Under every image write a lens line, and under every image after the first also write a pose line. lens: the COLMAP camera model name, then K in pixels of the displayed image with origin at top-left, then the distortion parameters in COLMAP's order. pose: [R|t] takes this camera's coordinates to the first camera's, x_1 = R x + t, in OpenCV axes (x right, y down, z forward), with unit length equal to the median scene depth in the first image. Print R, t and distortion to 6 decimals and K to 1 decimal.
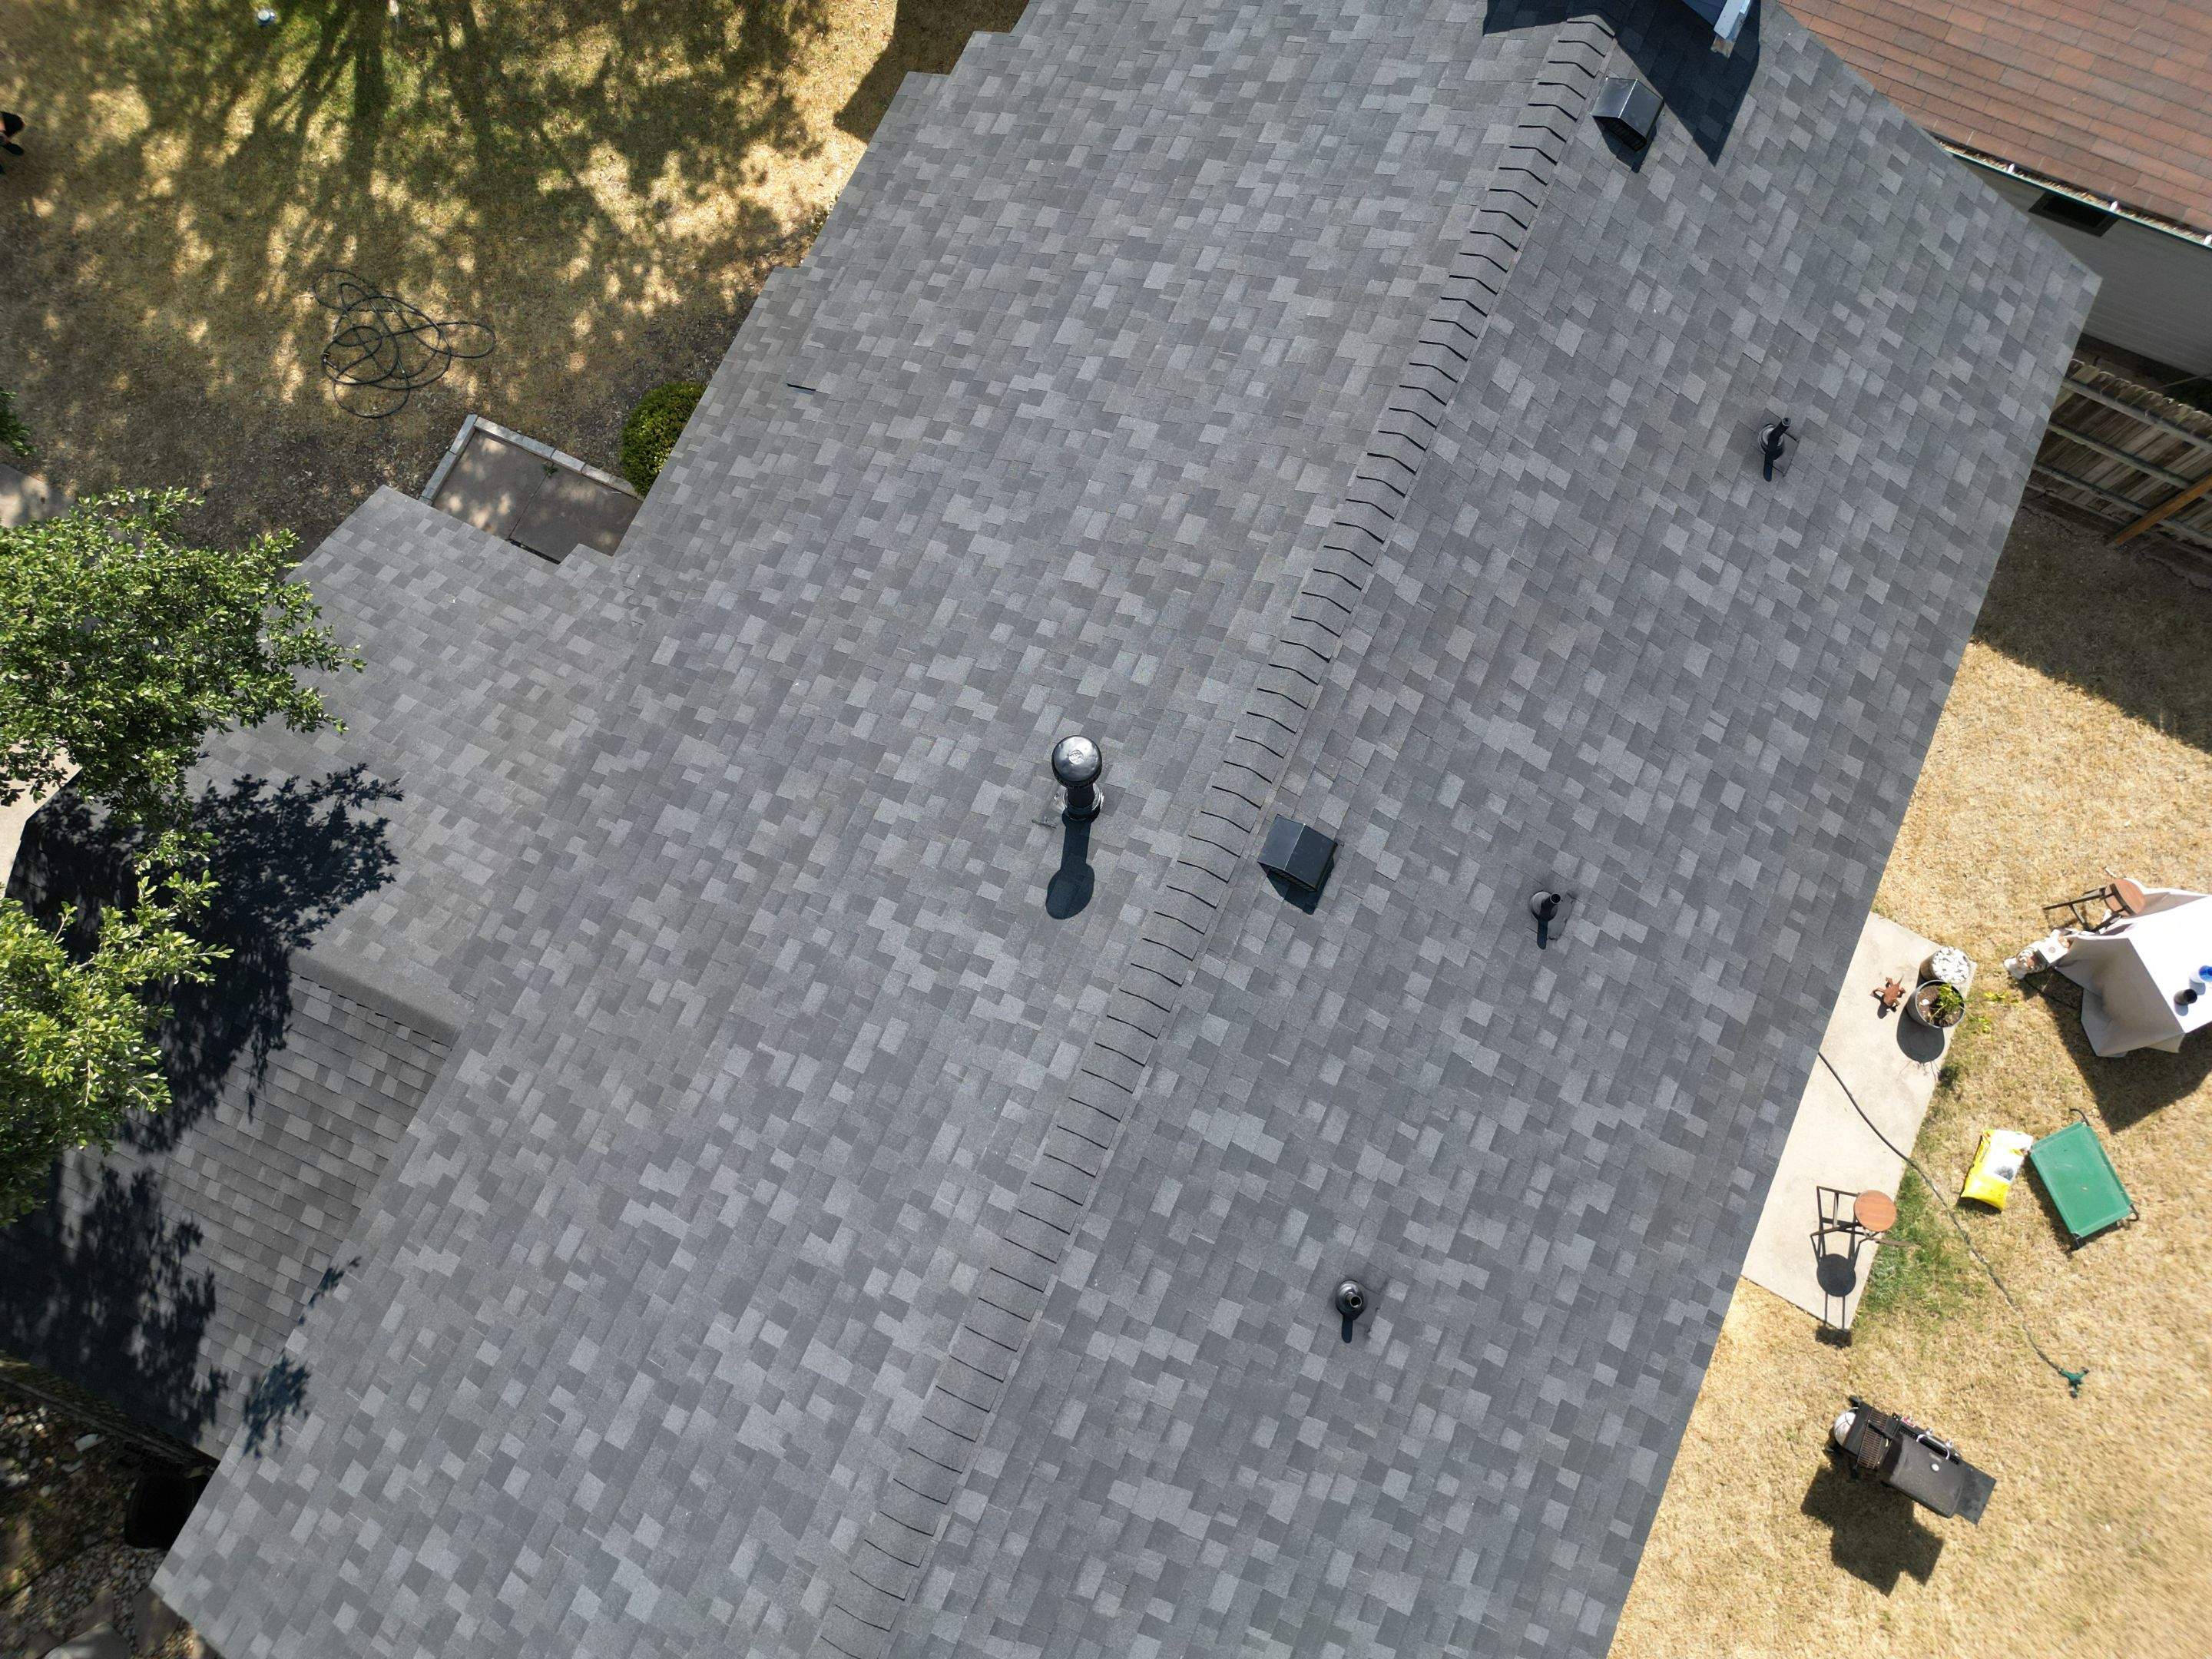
lens RADIAL K [[1550.0, 0, 1101.9], [0, 1550.0, 829.3], [0, 0, 1]] dist [0.069933, -0.067750]
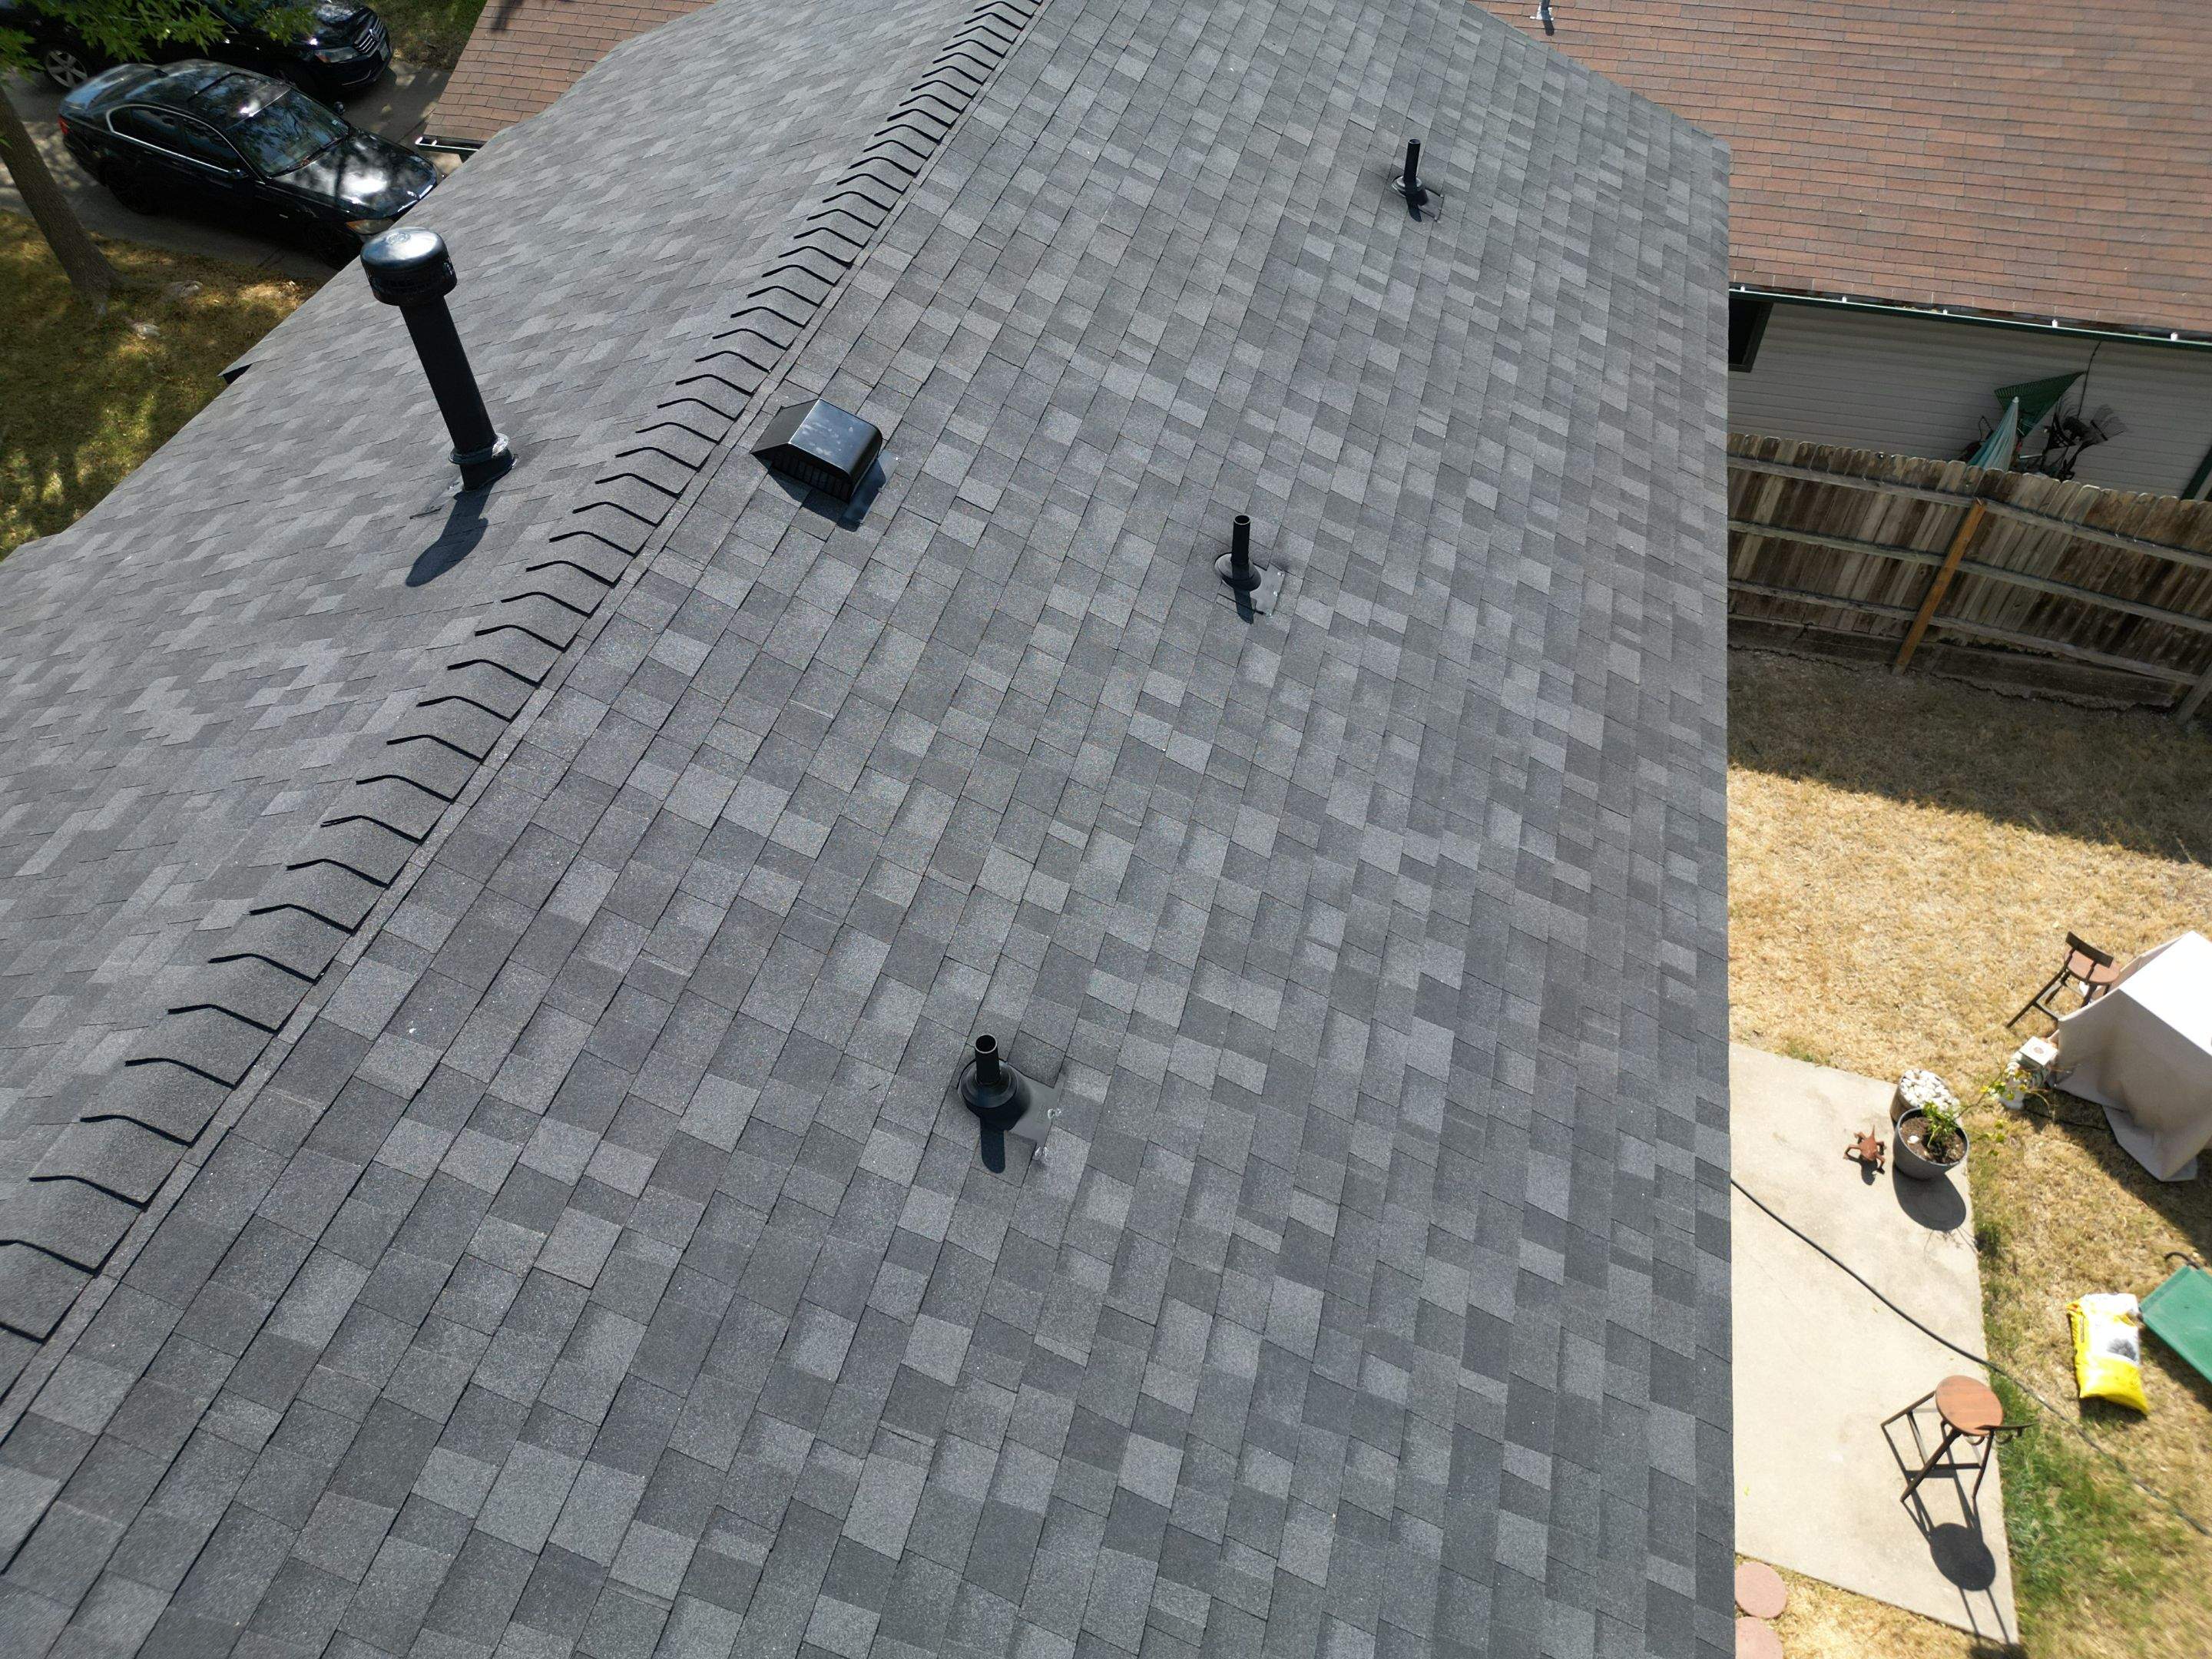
lens RADIAL K [[1550.0, 0, 1098.6], [0, 1550.0, 834.8], [0, 0, 1]] dist [0.069933, -0.067750]
pose [[0.984935, -0.134056, 0.109235, 0.134686], [0.170224, 0.862838, -0.475956, 0.429061], [-0.030448, 0.487380, 0.872659, 0.468624]]
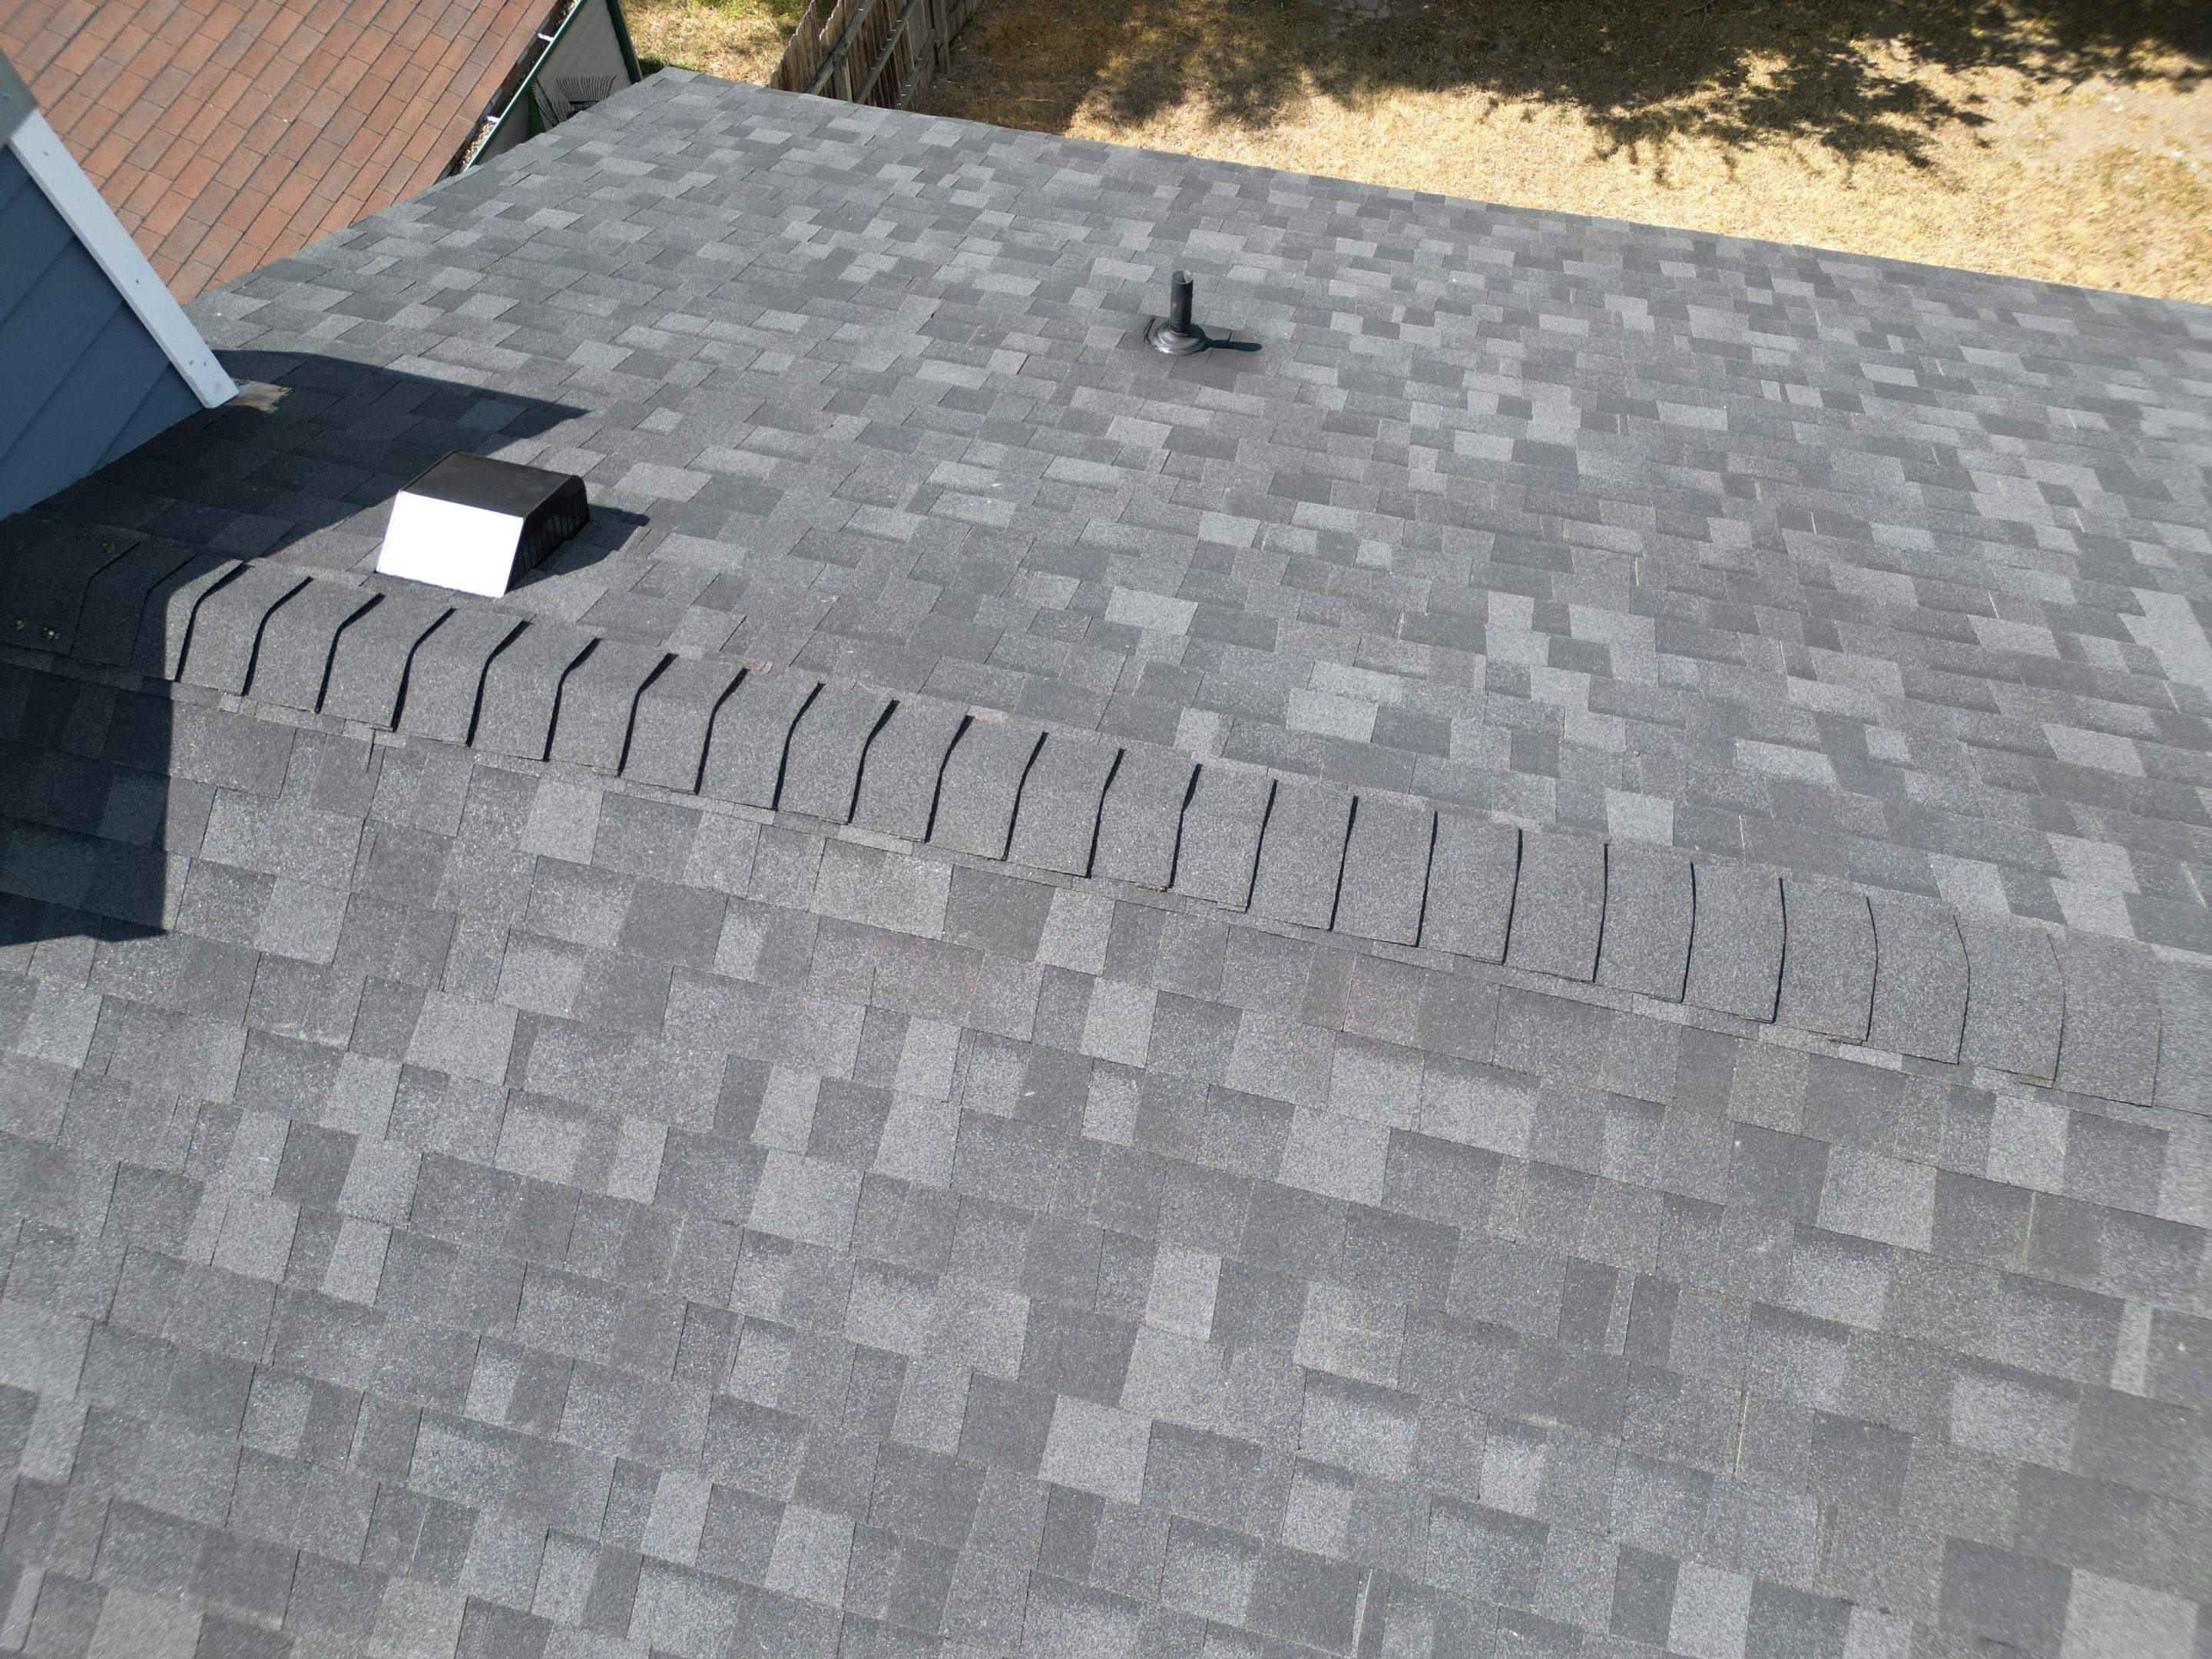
lens RADIAL K [[1550.0, 0, 1102.5], [0, 1550.0, 825.7], [0, 0, 1]] dist [0.069933, -0.067750]
pose [[-0.190508, -0.849420, 0.492131, 0.073234], [0.958845, -0.053495, 0.278845, -0.428454], [-0.210530, 0.525000, 0.824653, 0.718118]]
